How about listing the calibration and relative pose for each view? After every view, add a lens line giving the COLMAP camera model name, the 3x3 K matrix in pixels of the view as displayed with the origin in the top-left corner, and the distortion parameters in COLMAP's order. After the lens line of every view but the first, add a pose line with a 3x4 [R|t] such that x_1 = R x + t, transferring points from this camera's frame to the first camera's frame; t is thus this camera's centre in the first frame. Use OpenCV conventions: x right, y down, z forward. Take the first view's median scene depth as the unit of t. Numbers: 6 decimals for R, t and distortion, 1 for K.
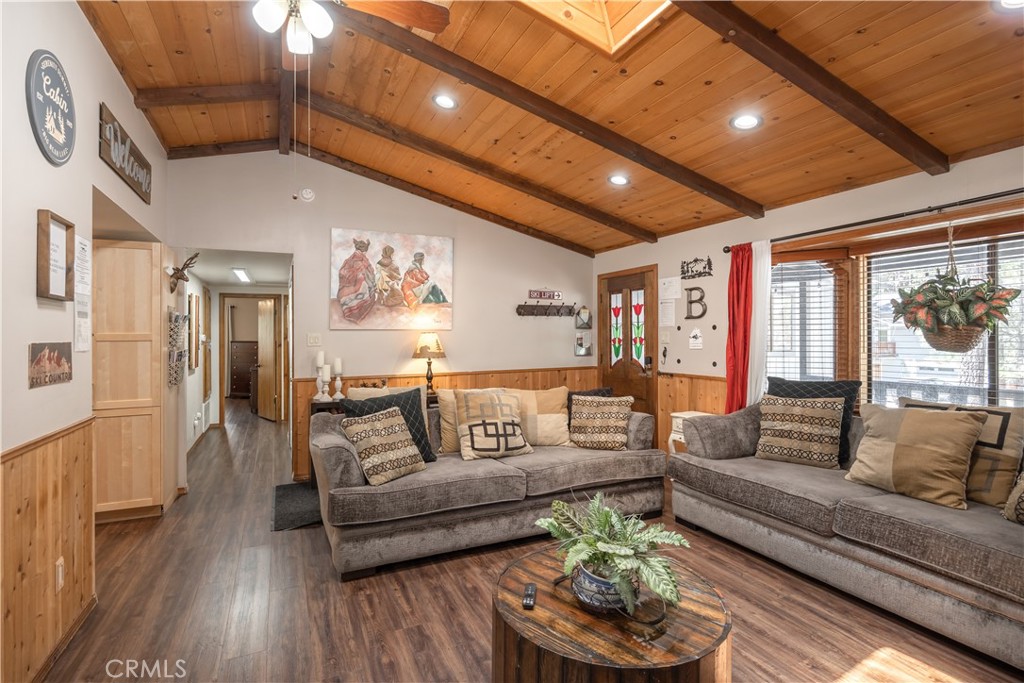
lens RADIAL K [[508.2, 0, 508.8], [0, 508.2, 331.0], [0, 0, 1]] dist [-0.004771, -0.000635]
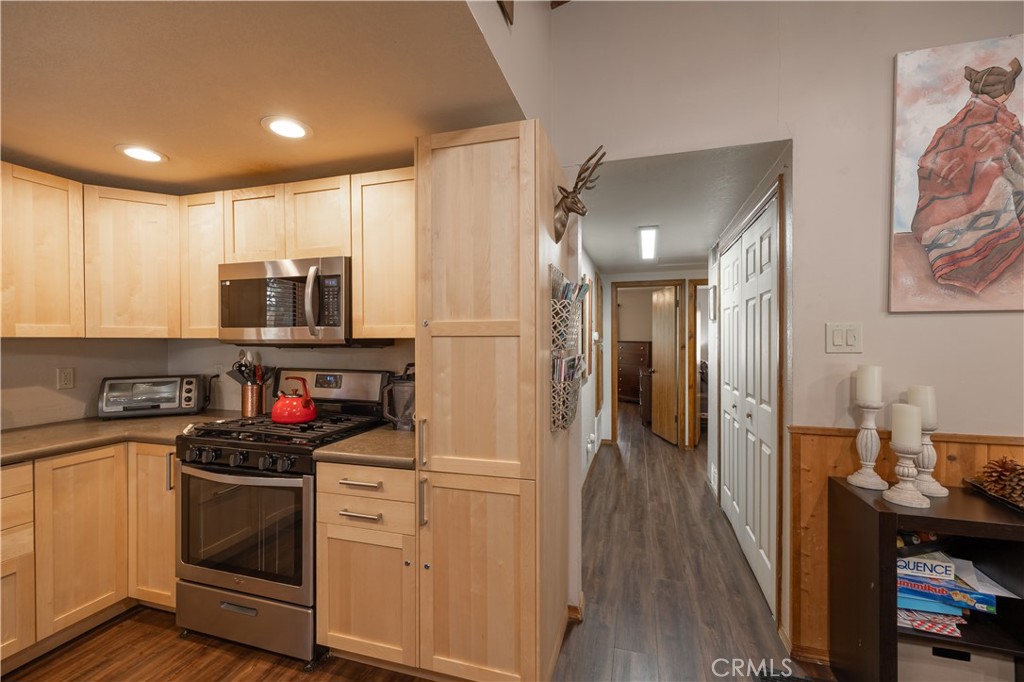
lens RADIAL K [[429.2, 0, 511.7], [0, 429.2, 338.6], [0, 0, 1]] dist [-0.001735, -0.000117]
pose [[0.756590, 0.004755, -0.653872, -0.355173], [0.002924, 0.999939, 0.010655, 0.013407], [0.653883, -0.009974, 0.756530, 0.547462]]
